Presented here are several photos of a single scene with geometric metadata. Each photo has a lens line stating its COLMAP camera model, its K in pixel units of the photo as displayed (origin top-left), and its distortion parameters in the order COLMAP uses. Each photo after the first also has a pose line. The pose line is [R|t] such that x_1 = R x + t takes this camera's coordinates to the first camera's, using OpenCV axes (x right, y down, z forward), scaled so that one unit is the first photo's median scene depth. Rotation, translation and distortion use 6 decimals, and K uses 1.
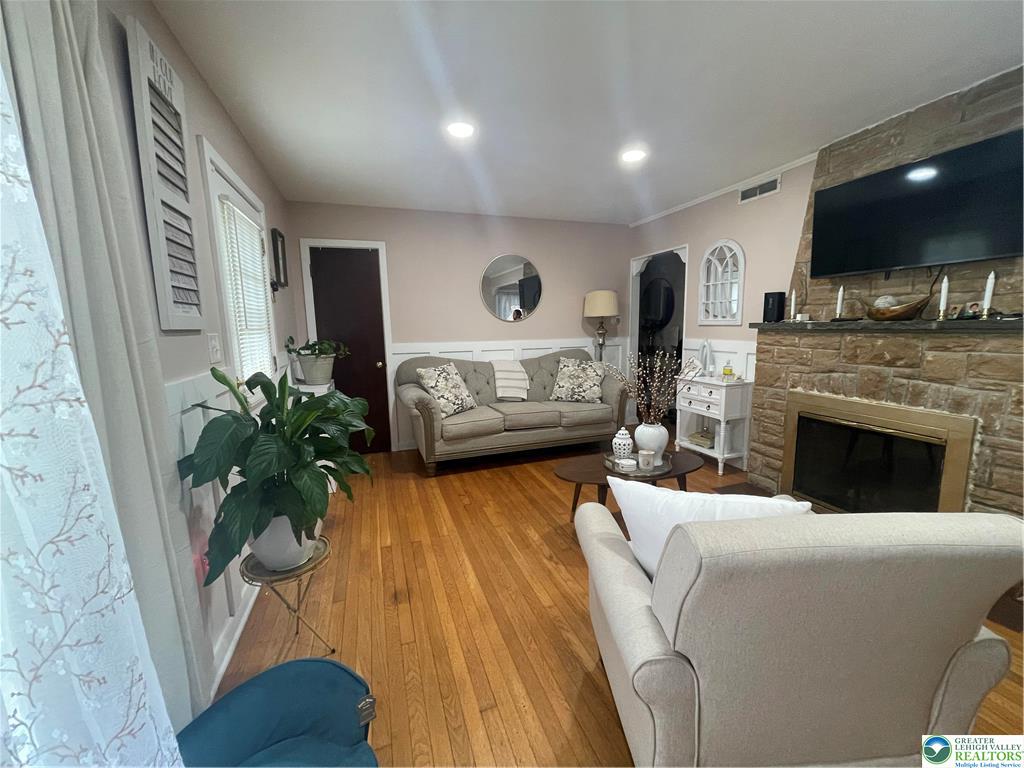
lens RADIAL K [[410.4, 0, 514.5], [0, 410.4, 383.8], [0, 0, 1]] dist [0.000978, -0.000111]
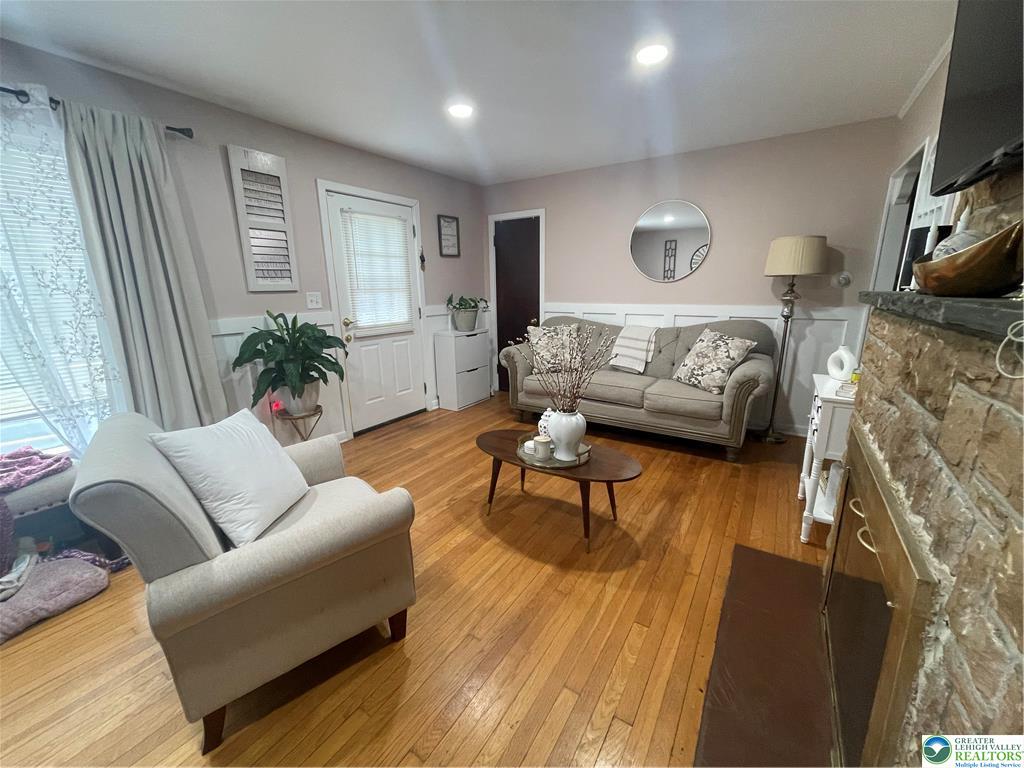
lens RADIAL K [[410.4, 0, 514.5], [0, 410.4, 383.8], [0, 0, 1]] dist [0.000978, -0.000111]
pose [[0.615634, 0.193952, -0.763791, 0.886248], [-0.112317, 0.980940, 0.158563, -0.078719], [0.779987, -0.011830, 0.625684, 0.381482]]
